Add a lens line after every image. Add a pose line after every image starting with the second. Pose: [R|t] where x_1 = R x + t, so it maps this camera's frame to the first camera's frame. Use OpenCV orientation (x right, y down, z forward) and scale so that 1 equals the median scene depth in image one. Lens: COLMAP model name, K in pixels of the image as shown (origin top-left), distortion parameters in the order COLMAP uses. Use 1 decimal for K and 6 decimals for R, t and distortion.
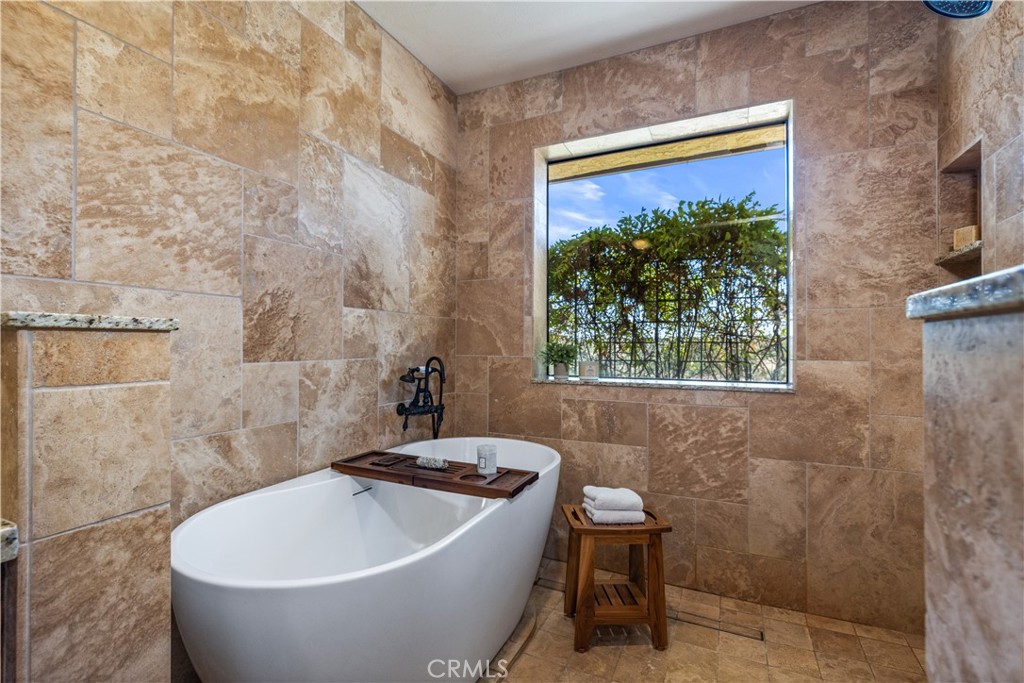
lens RADIAL K [[446.6, 0, 508.4], [0, 446.6, 342.1], [0, 0, 1]] dist [-0.000543, 0.000022]
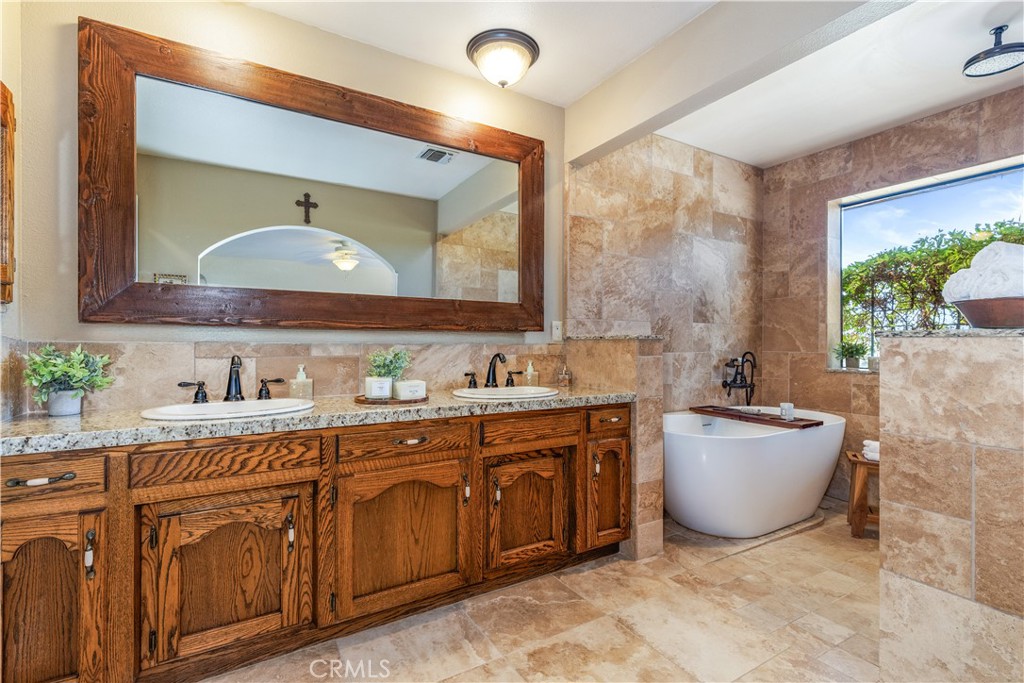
lens RADIAL K [[459.4, 0, 512.0], [0, 459.4, 341.5], [0, 0, 1]] dist [0.001722, -0.000132]
pose [[0.826635, -0.002588, -0.562732, 0.077312], [0.002474, 0.999996, -0.000965, -0.004827], [0.562732, -0.000594, 0.826639, -1.096768]]
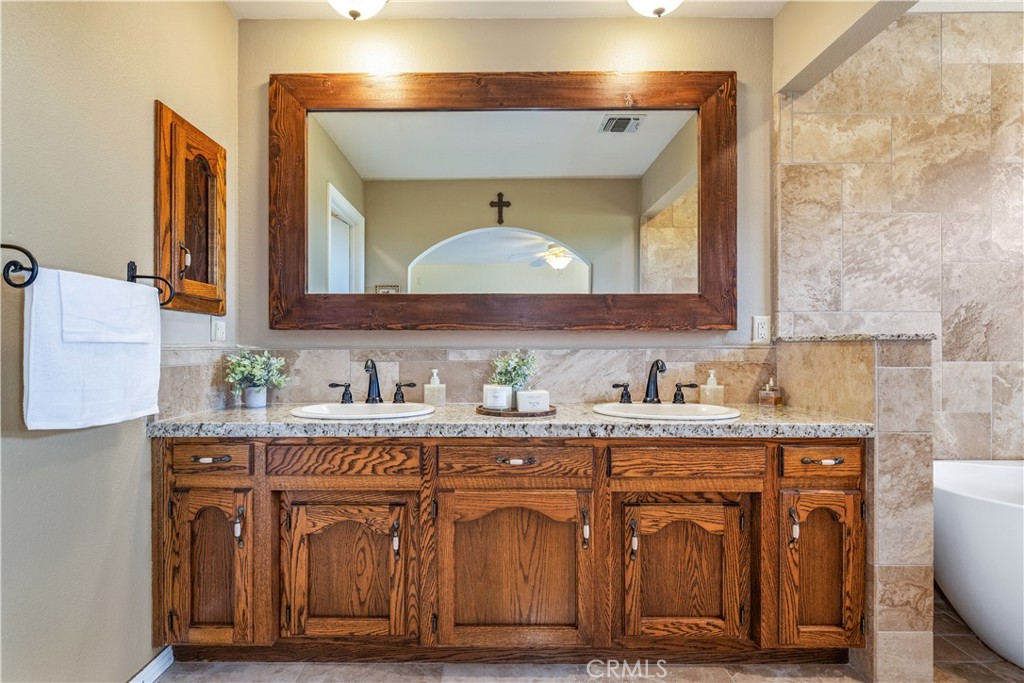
lens RADIAL K [[511.7, 0, 500.5], [0, 511.7, 344.8], [0, 0, 1]] dist [-0.005010, 0.000199]
pose [[0.423357, -0.005474, -0.905946, 0.207063], [0.005276, 0.999980, -0.003577, -0.003592], [0.905947, -0.003266, 0.423377, -0.779258]]
